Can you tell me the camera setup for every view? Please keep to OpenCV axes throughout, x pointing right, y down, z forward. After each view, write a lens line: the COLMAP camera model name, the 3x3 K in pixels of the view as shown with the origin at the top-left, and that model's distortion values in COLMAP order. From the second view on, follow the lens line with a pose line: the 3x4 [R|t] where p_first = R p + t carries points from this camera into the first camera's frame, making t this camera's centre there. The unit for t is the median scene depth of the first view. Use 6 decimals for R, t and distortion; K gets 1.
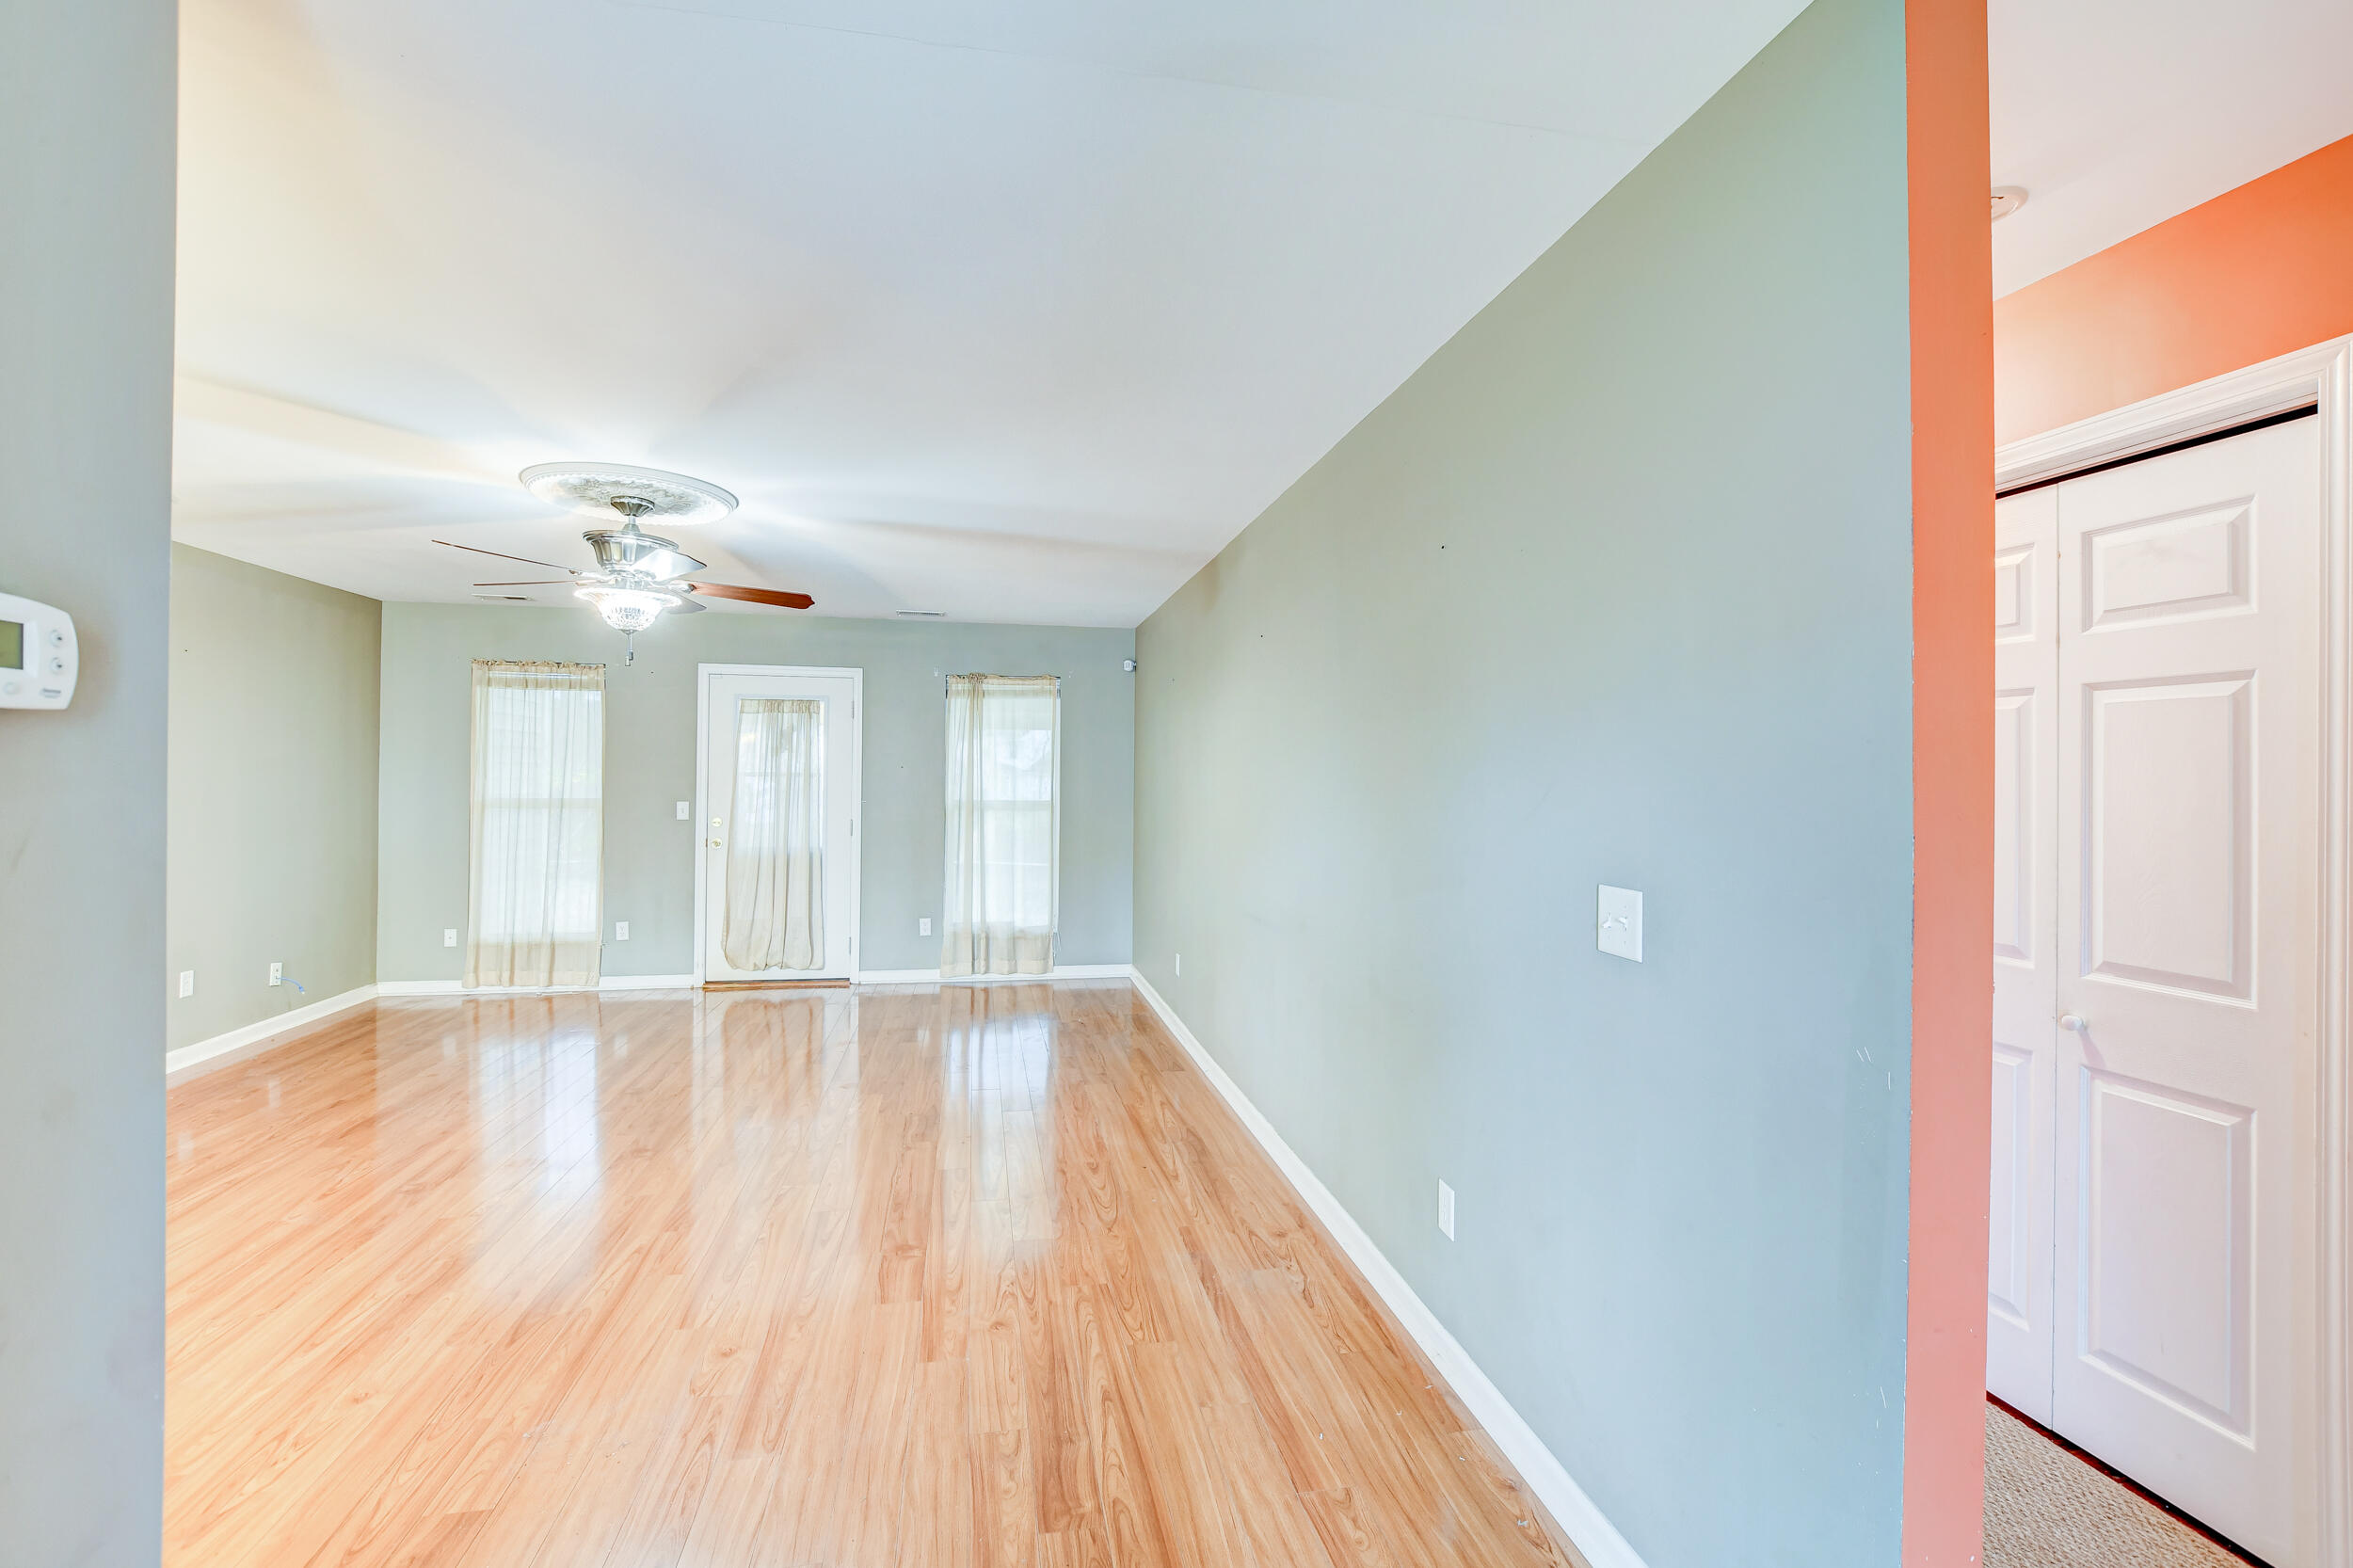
lens RADIAL K [[1042.3, 0, 1191.3], [0, 1042.3, 777.4], [0, 0, 1]] dist [-0.018063, 0.003956]
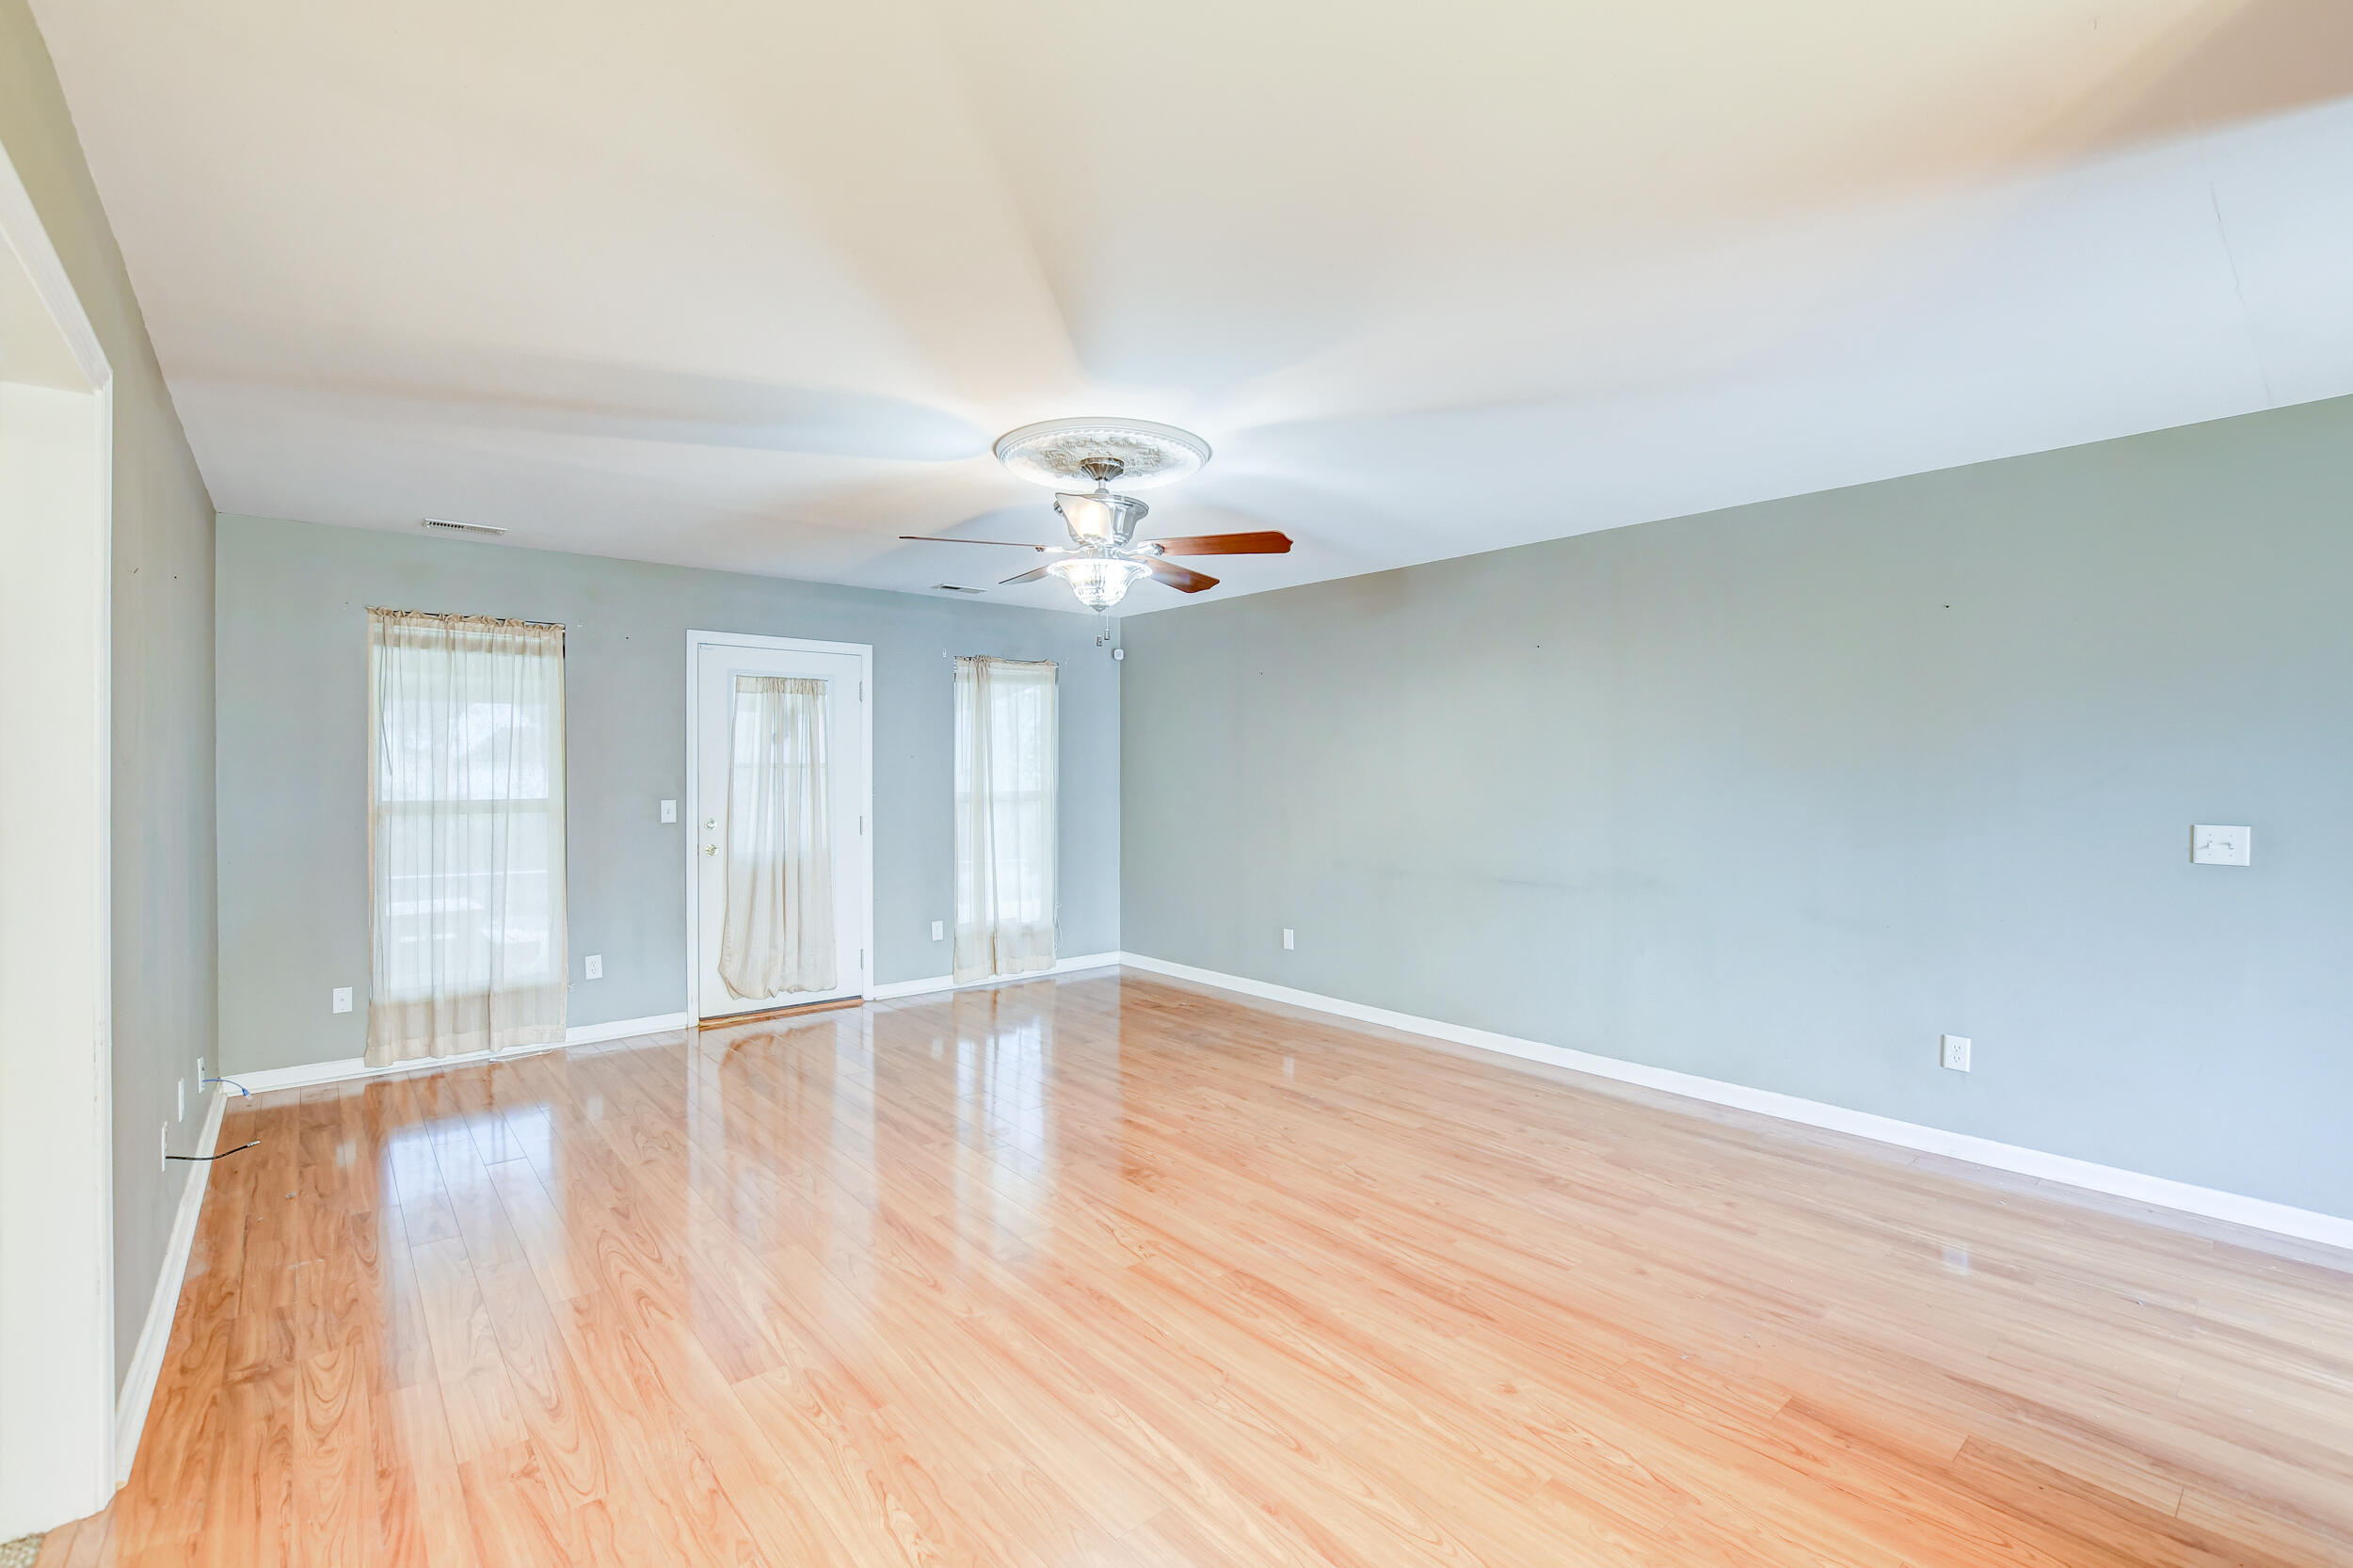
lens RADIAL K [[1042.3, 0, 1196.1], [0, 1042.3, 792.9], [0, 0, 1]] dist [-0.018063, 0.003956]
pose [[0.868554, -0.020953, 0.495152, -0.547392], [0.006655, 0.999509, 0.030622, -0.004662], [-0.495550, -0.023301, 0.868267, 0.099050]]
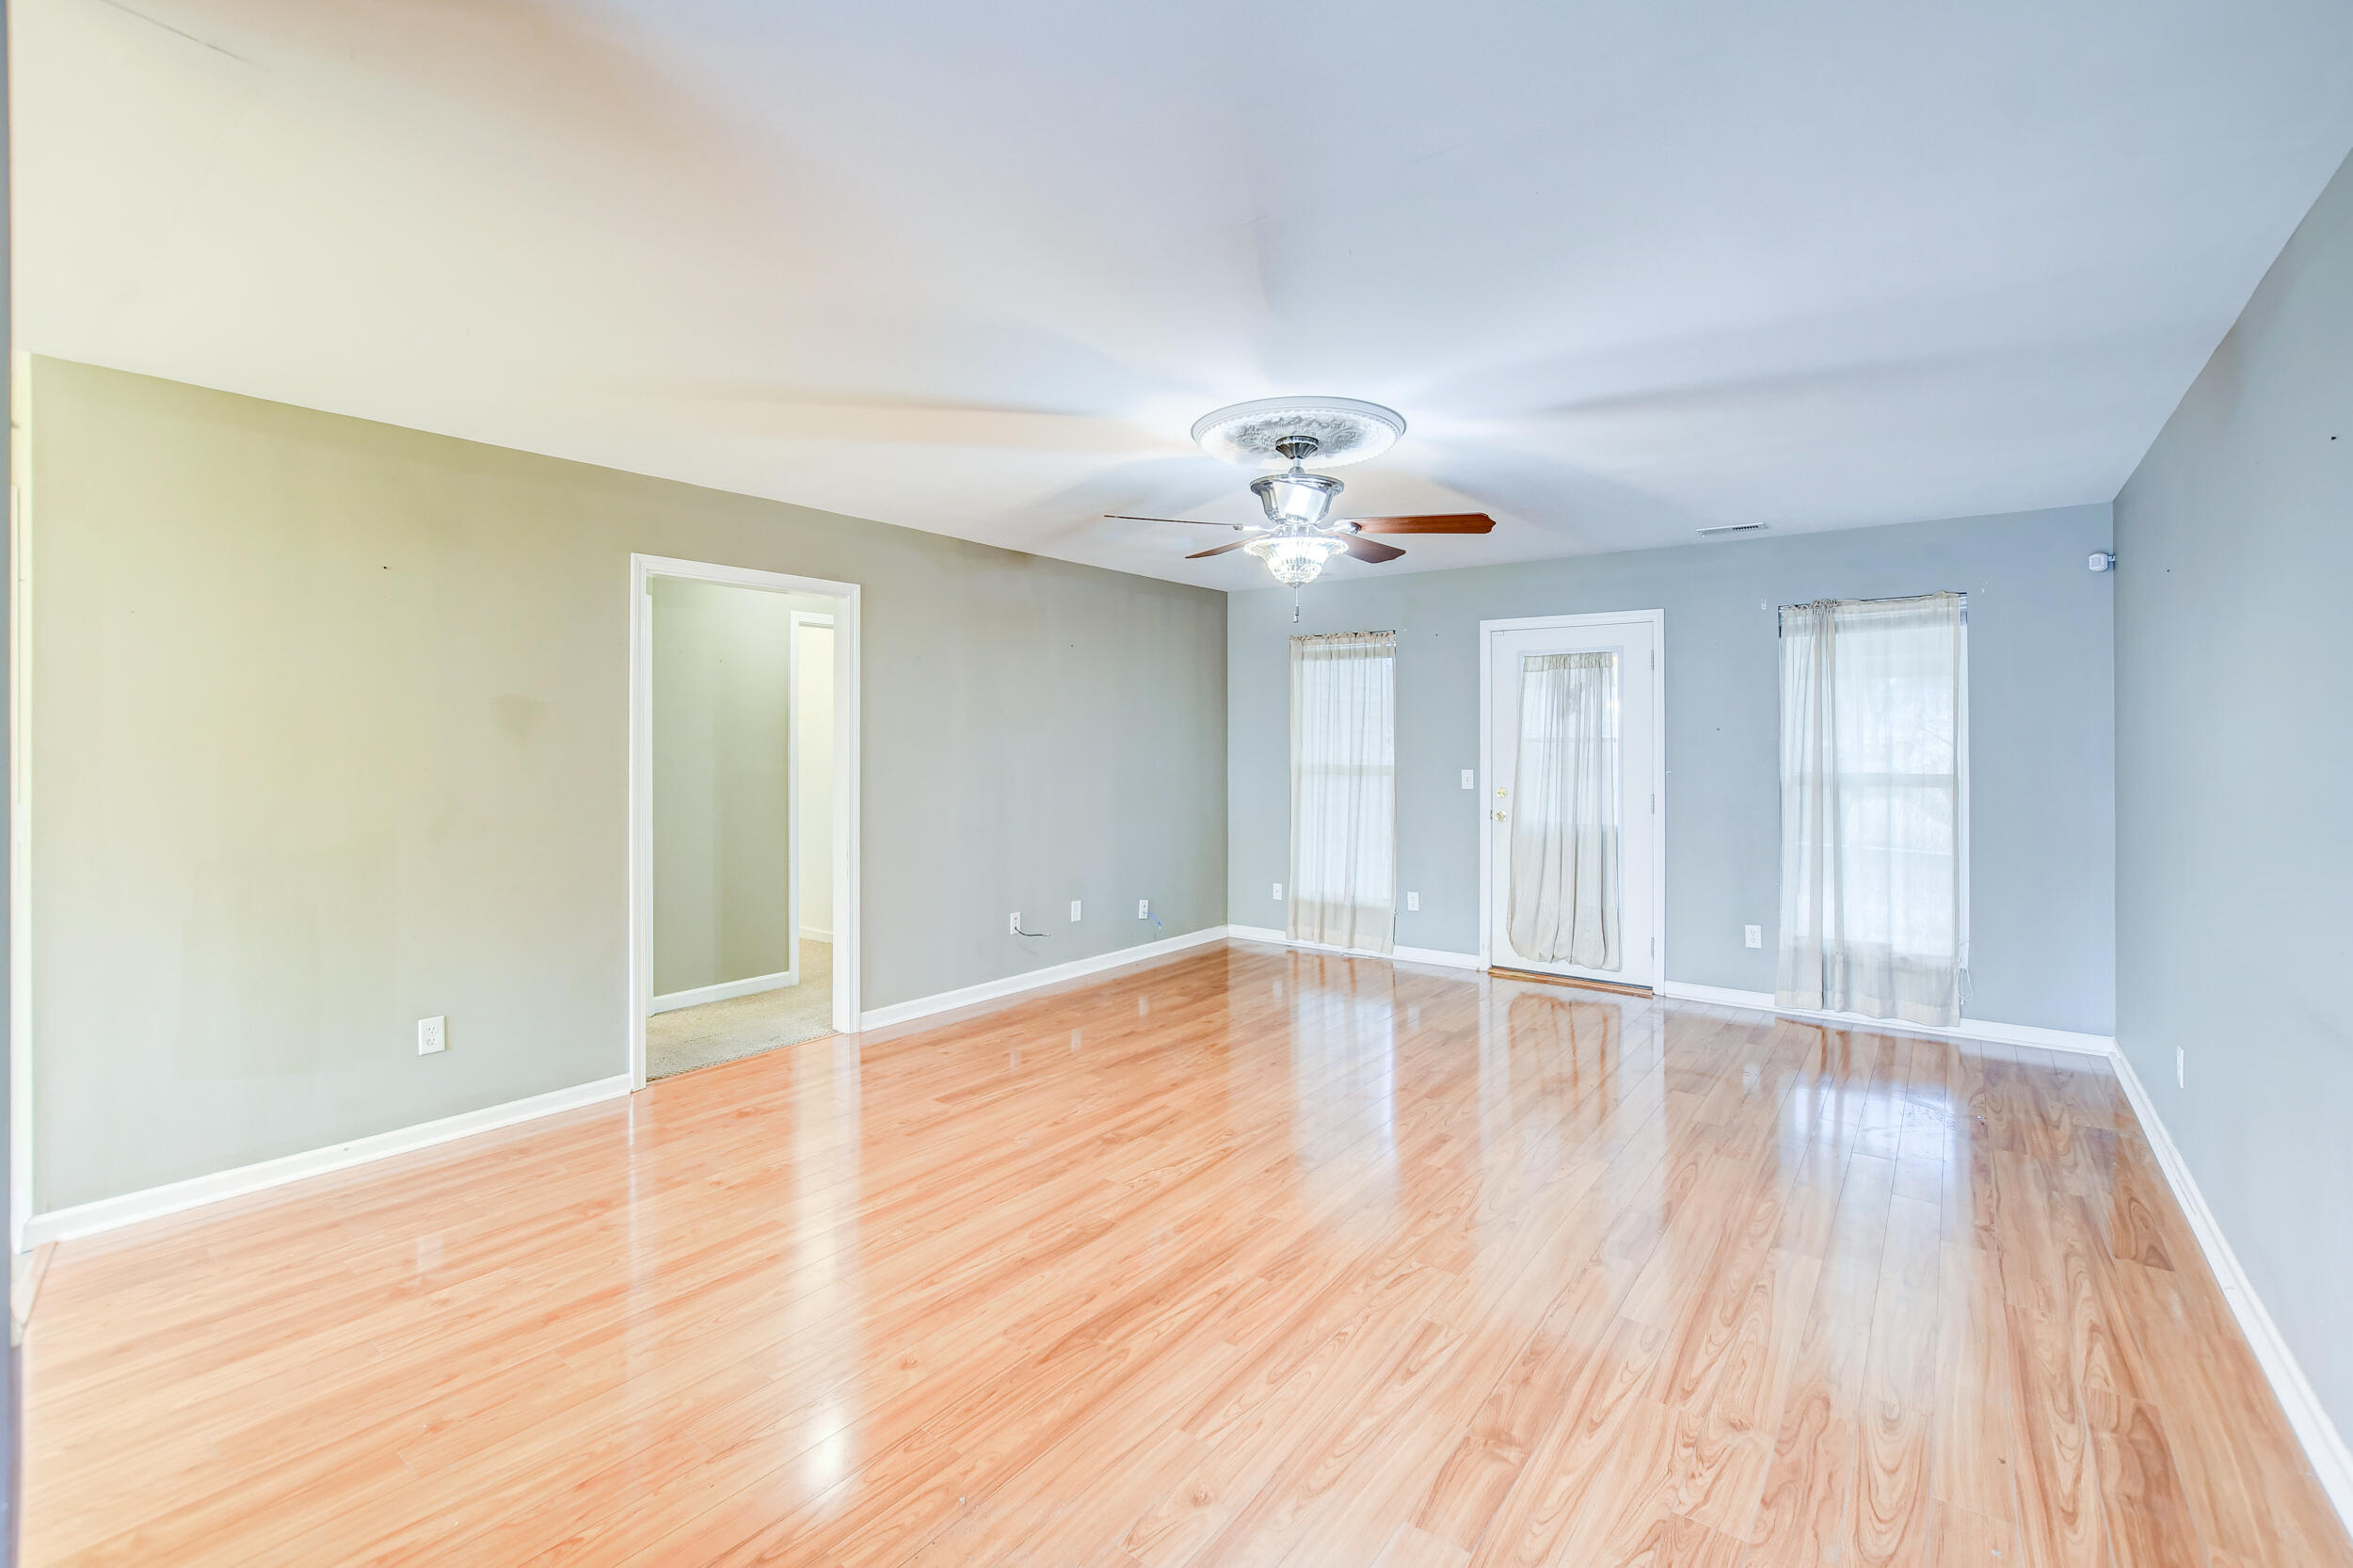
lens RADIAL K [[1042.3, 0, 1167.6], [0, 1042.3, 733.2], [0, 0, 1]] dist [-0.018063, 0.003956]
pose [[0.654740, -0.014444, -0.755716, 0.045082], [0.006394, 0.999887, -0.013571, 0.001340], [0.755827, 0.004053, 0.654759, 0.184368]]
